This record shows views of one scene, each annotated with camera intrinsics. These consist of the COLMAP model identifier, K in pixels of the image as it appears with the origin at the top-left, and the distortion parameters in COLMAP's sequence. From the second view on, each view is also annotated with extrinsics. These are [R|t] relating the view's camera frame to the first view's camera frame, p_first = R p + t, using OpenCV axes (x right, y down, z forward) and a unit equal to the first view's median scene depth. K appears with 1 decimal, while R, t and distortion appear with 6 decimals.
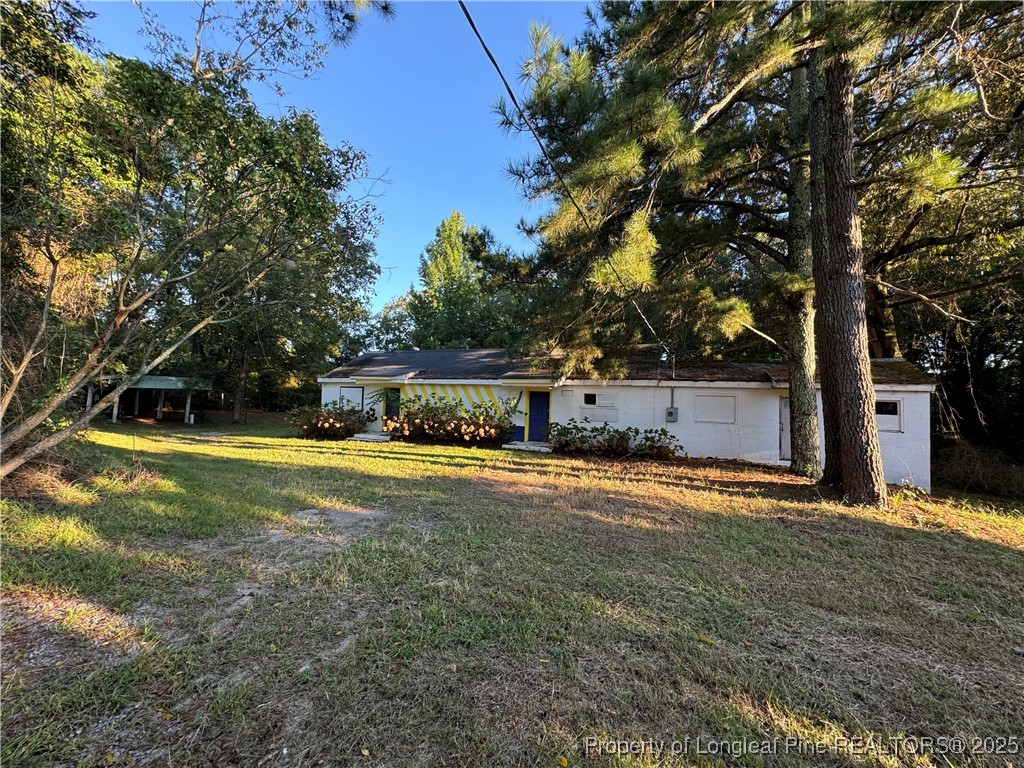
lens RADIAL K [[413.5, 0, 514.2], [0, 413.5, 385.2], [0, 0, 1]] dist [-0.013580, -0.000156]
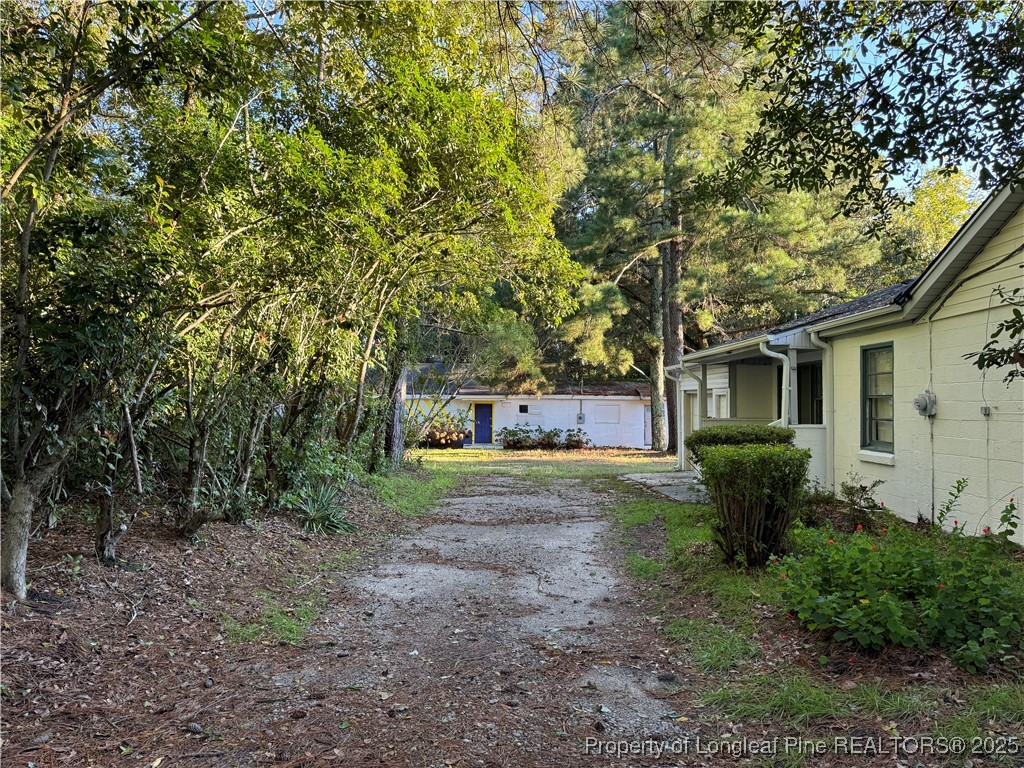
lens RADIAL K [[727.2, 0, 511.5], [0, 727.2, 381.9], [0, 0, 1]] dist [0.049186, -0.059300]
pose [[0.904129, -0.011457, 0.427106, -0.925596], [0.005483, 0.999869, 0.015216, -0.097273], [-0.427225, -0.011416, 0.904073, -1.201122]]
